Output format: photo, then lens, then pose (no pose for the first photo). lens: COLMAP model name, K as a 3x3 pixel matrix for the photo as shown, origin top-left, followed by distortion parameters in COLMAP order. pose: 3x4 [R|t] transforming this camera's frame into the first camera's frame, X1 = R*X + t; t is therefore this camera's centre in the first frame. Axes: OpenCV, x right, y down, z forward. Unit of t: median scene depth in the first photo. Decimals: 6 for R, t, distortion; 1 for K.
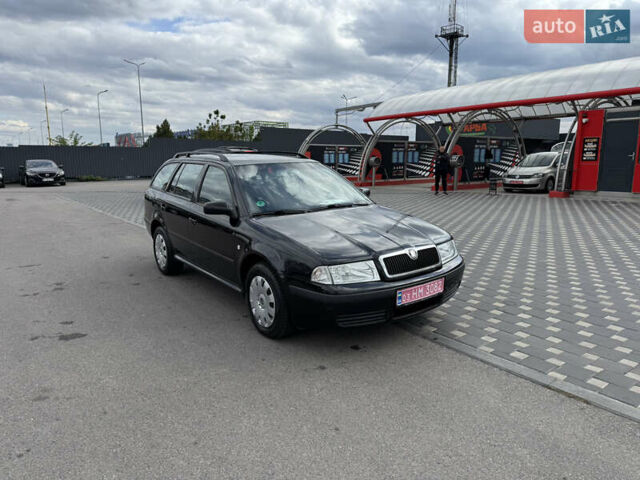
lens RADIAL K [[456.5, 0, 315.3], [0, 456.5, 238.2], [0, 0, 1]] dist [0.046361, -0.078108]
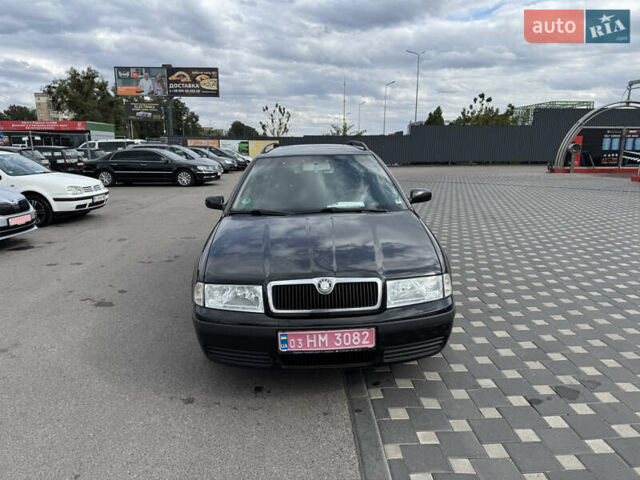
lens RADIAL K [[428.9, 0, 320.6], [0, 428.9, 256.5], [0, 0, 1]] dist [-0.049671, -0.001310]
pose [[0.802026, 0.138513, -0.581006, 0.078832], [-0.087321, 0.989479, 0.115355, -0.011702], [0.590872, -0.041784, 0.805683, 0.061884]]
